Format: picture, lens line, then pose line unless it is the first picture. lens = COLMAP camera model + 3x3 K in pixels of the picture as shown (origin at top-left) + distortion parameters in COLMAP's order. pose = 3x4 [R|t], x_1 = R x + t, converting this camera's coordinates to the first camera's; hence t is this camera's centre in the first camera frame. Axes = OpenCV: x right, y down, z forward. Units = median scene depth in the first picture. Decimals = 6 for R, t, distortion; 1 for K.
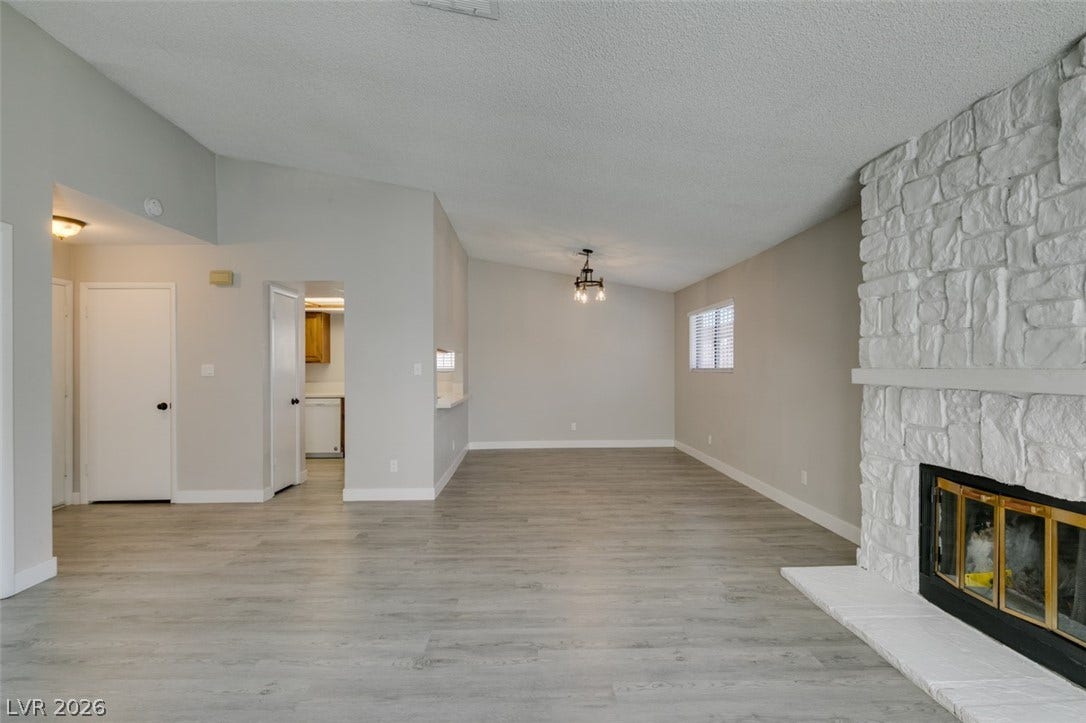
lens RADIAL K [[486.6, 0, 542.1], [0, 486.6, 366.3], [0, 0, 1]] dist [0.004154, -0.000645]
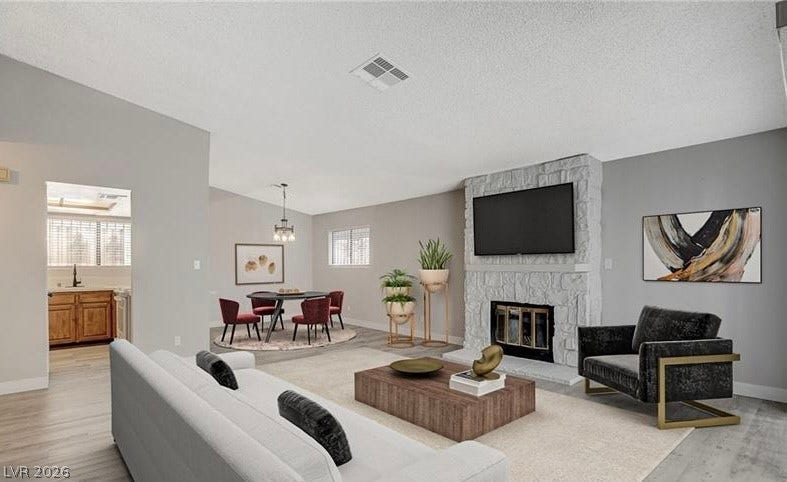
lens RADIAL K [[385.8, 0, 384.6], [0, 385.8, 263.6], [0, 0, 1]] dist [-0.015185, 0.000342]
pose [[0.772777, 0.005139, 0.634657, -0.825432], [-0.002524, 0.999984, -0.005023, 0.011363], [-0.634672, 0.002280, 0.772778, -0.189484]]
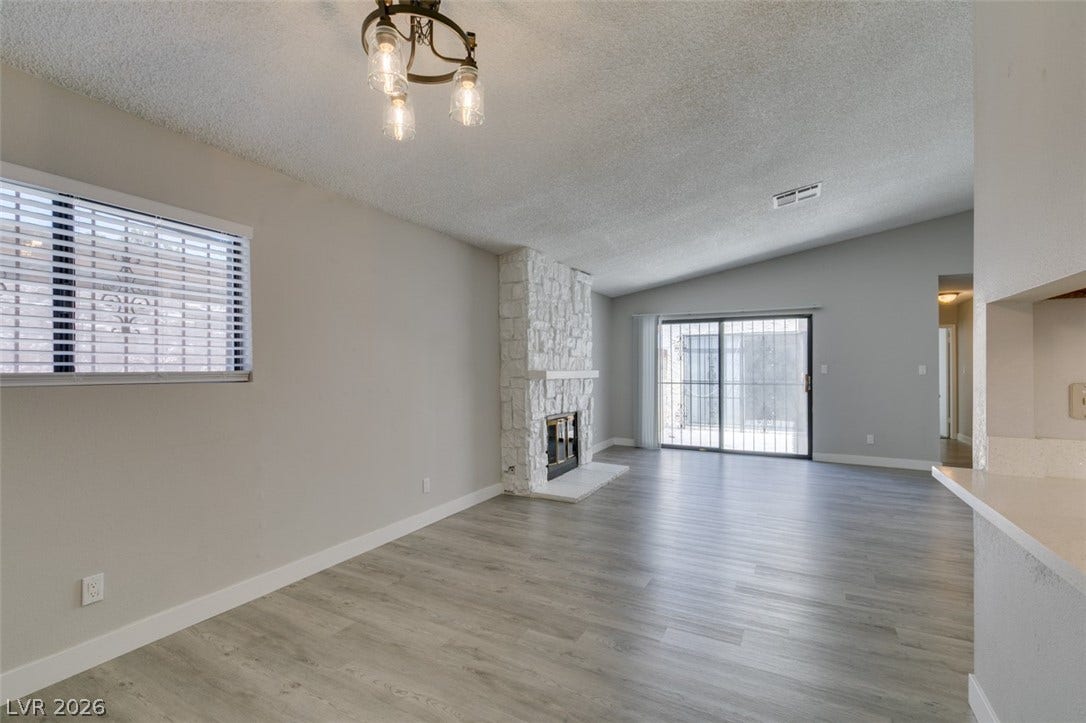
lens RADIAL K [[486.6, 0, 539.6], [0, 486.6, 367.5], [0, 0, 1]] dist [0.004154, -0.000645]
pose [[-0.868404, 0.006377, 0.495816, -0.183280], [0.002580, 0.999962, -0.008342, 0.007501], [-0.495851, -0.005965, -0.868387, 2.395074]]
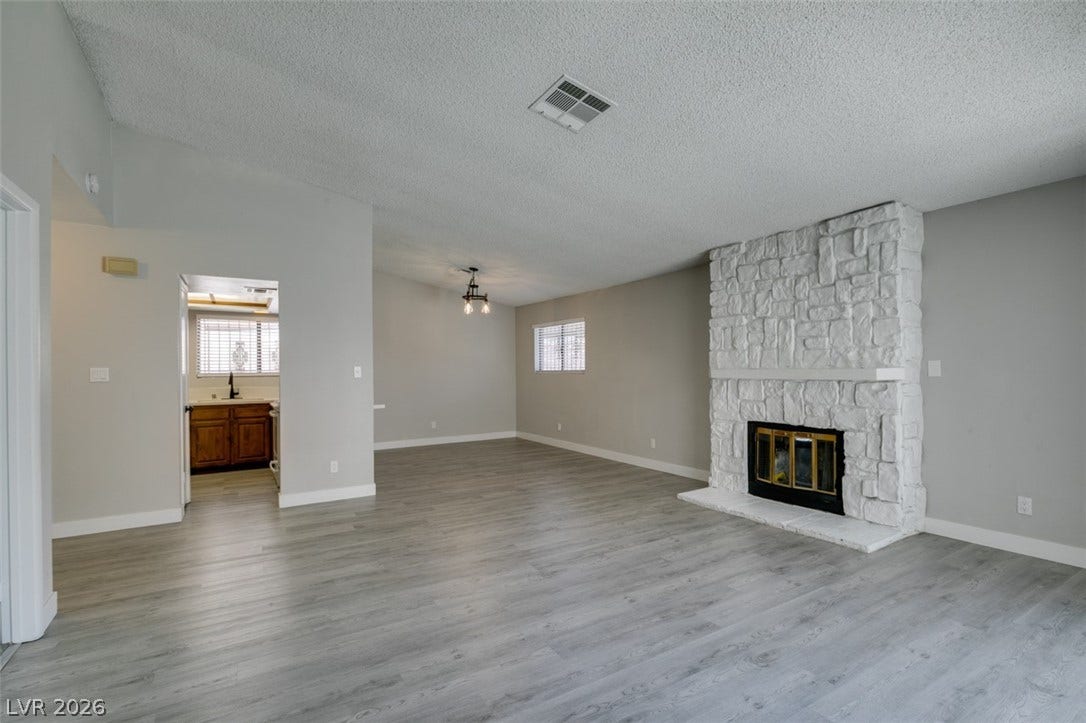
lens RADIAL K [[486.6, 0, 541.2], [0, 486.6, 367.9], [0, 0, 1]] dist [0.004154, -0.000645]
pose [[0.867875, -0.001151, 0.496782, -0.686807], [0.003516, 0.999986, -0.003826, 0.004159], [-0.496771, 0.005067, 0.867867, -0.166915]]
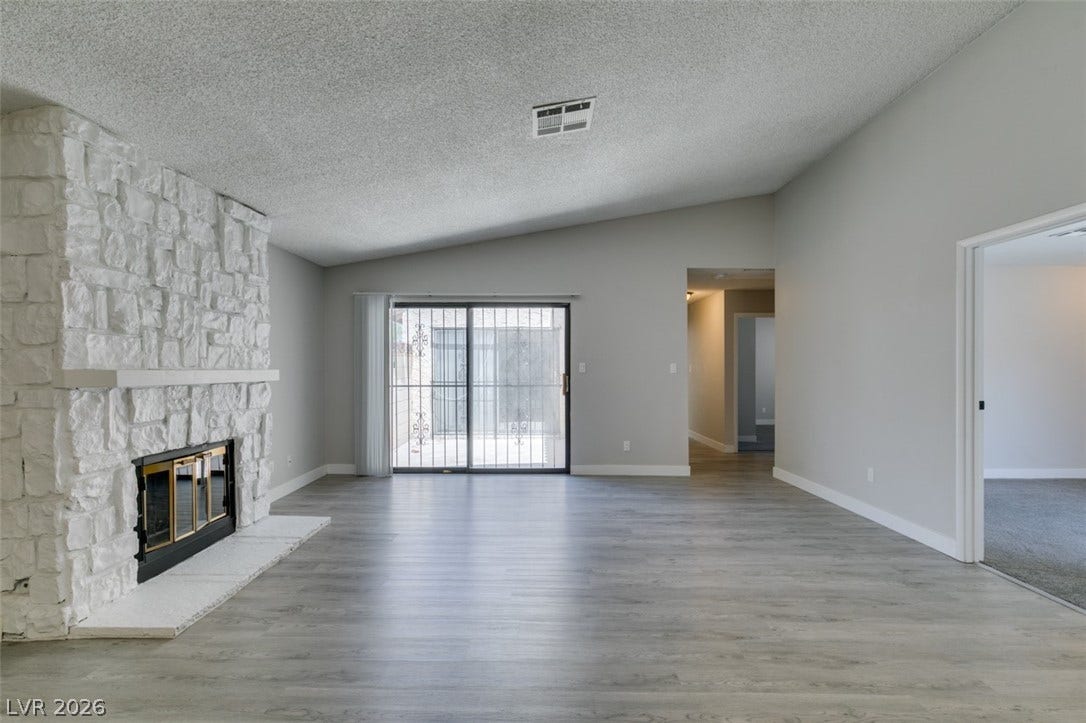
lens RADIAL K [[486.6, 0, 541.3], [0, 486.6, 367.8], [0, 0, 1]] dist [0.004154, -0.000645]
pose [[-0.999272, 0.005574, 0.037751, -0.119788], [0.005430, 0.999978, -0.003922, 0.008158], [-0.037772, -0.003714, -0.999279, 1.737769]]
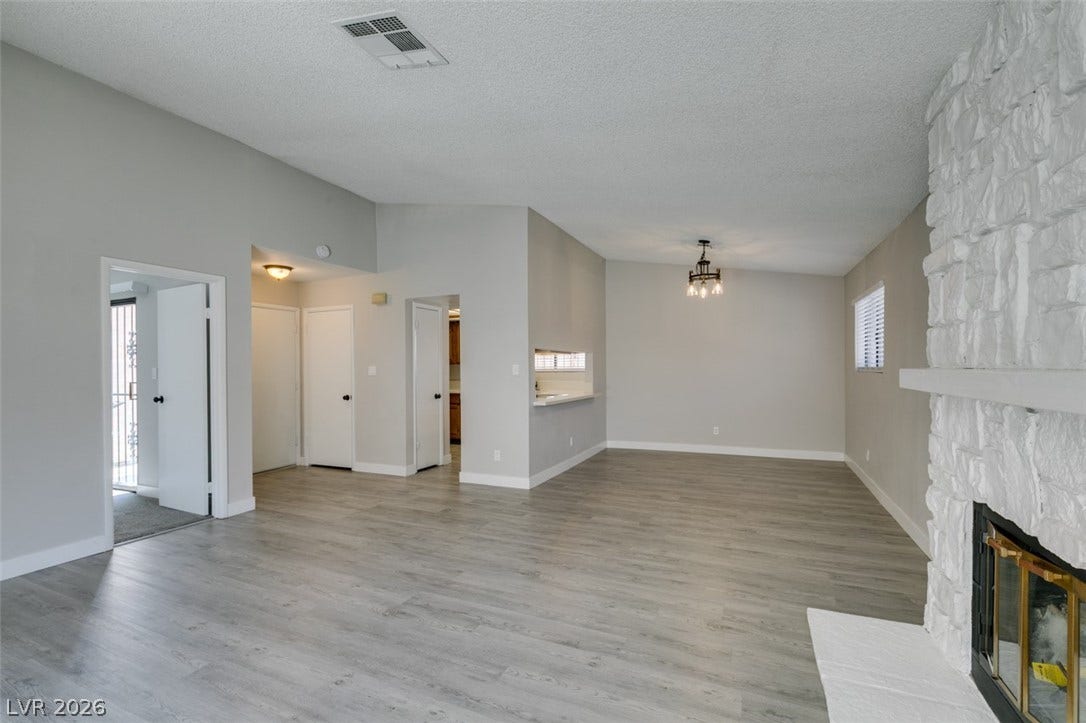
lens RADIAL K [[486.6, 0, 541.8], [0, 486.6, 368.8], [0, 0, 1]] dist [0.004154, -0.000645]
pose [[0.898824, -0.002878, -0.438301, 0.445035], [0.005776, 0.999969, 0.005280, -0.002407], [0.438272, -0.007278, 0.898813, 0.052829]]
